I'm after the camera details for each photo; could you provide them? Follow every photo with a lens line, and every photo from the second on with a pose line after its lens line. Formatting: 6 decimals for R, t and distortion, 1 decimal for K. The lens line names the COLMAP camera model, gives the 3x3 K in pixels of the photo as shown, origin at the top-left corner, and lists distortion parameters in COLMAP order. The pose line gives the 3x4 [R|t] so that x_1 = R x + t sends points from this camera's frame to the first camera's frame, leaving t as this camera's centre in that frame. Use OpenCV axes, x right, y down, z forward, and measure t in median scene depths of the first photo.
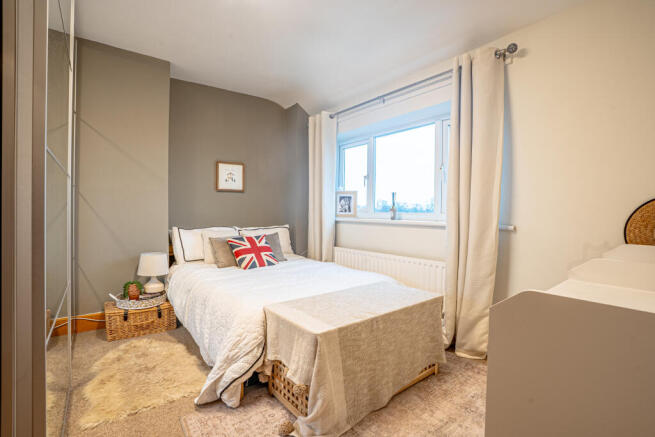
lens RADIAL K [[303.5, 0, 327.5], [0, 303.5, 218.5], [0, 0, 1]] dist [-0.066803, 0.022171]
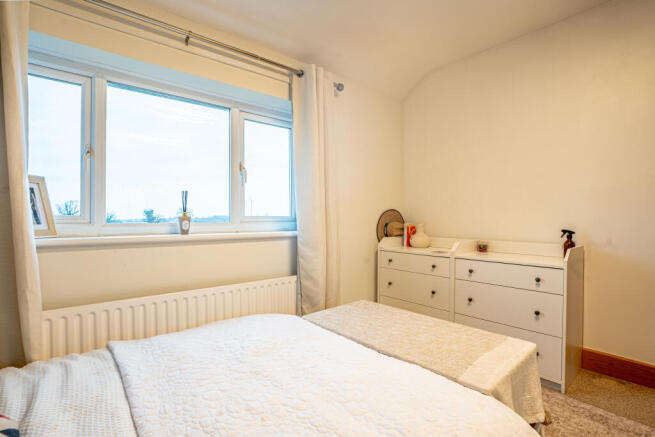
lens RADIAL K [[303.5, 0, 327.5], [0, 303.5, 218.5], [0, 0, 1]] dist [-0.066803, 0.022171]
pose [[-0.023143, -0.003609, 0.999726, -0.415951], [0.028263, 0.999591, 0.004262, -0.022755], [-0.999333, 0.028354, -0.023032, 0.717057]]
